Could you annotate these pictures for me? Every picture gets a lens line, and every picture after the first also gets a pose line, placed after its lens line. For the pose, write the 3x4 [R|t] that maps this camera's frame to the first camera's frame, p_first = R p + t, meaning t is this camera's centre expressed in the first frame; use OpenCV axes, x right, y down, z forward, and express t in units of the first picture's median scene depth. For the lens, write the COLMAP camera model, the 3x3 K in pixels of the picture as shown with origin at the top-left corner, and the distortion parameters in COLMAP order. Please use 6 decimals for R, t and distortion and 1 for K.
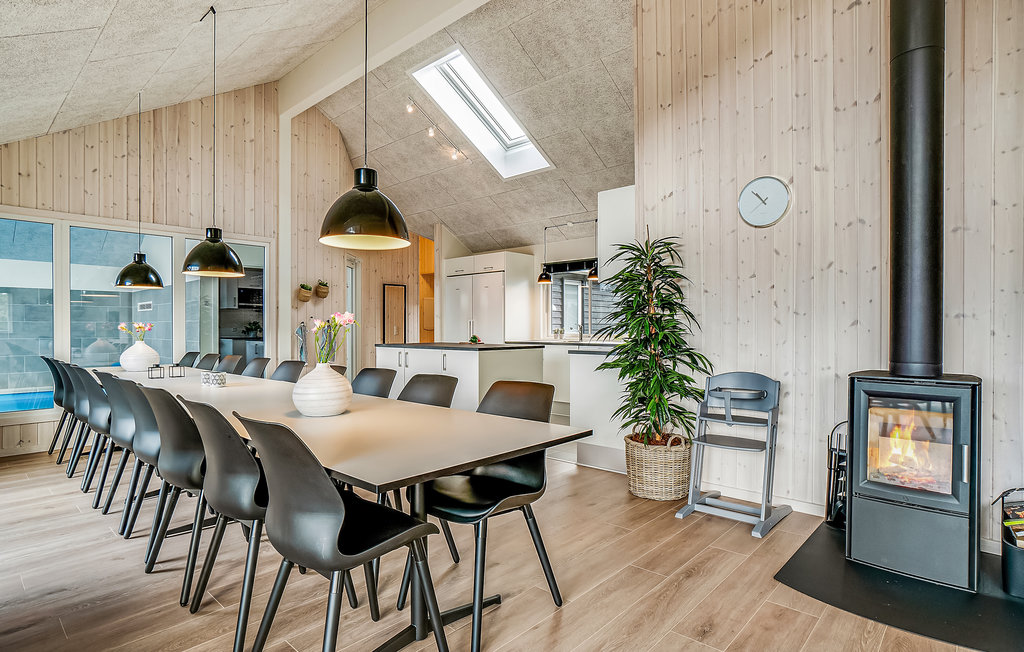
lens RADIAL K [[541.7, 0, 508.2], [0, 541.7, 323.6], [0, 0, 1]] dist [-0.001126, -0.000365]
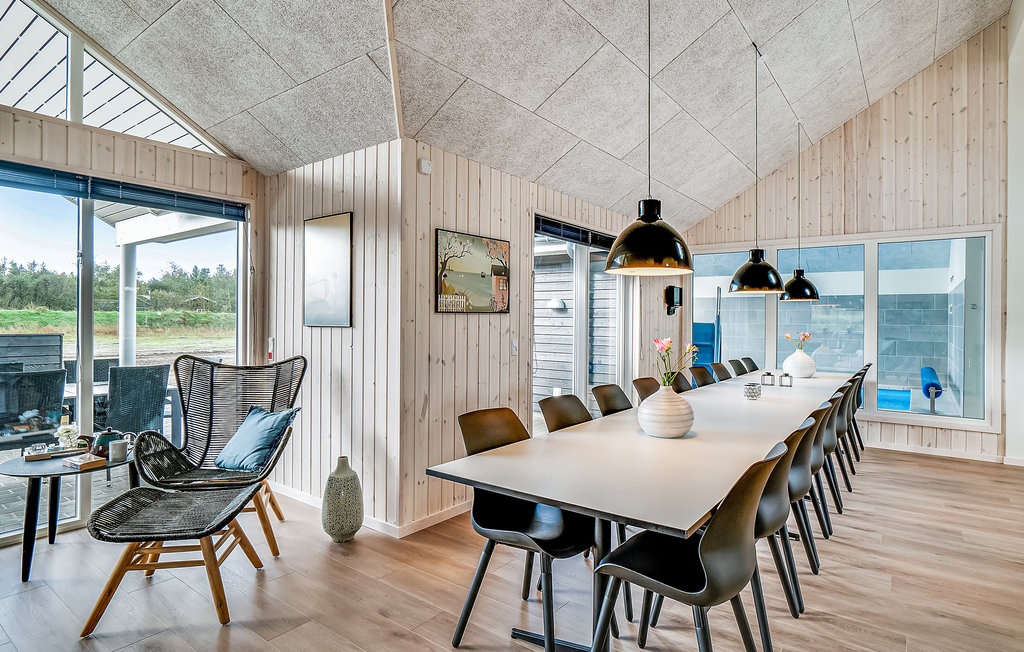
lens RADIAL K [[541.7, 0, 508.2], [0, 541.7, 323.6], [0, 0, 1]] dist [-0.001126, -0.000365]
pose [[0.106517, 0.007115, -0.994285, 0.292767], [-0.000084, 0.999974, 0.007147, -0.024449], [0.994311, -0.000678, 0.106515, 0.257577]]
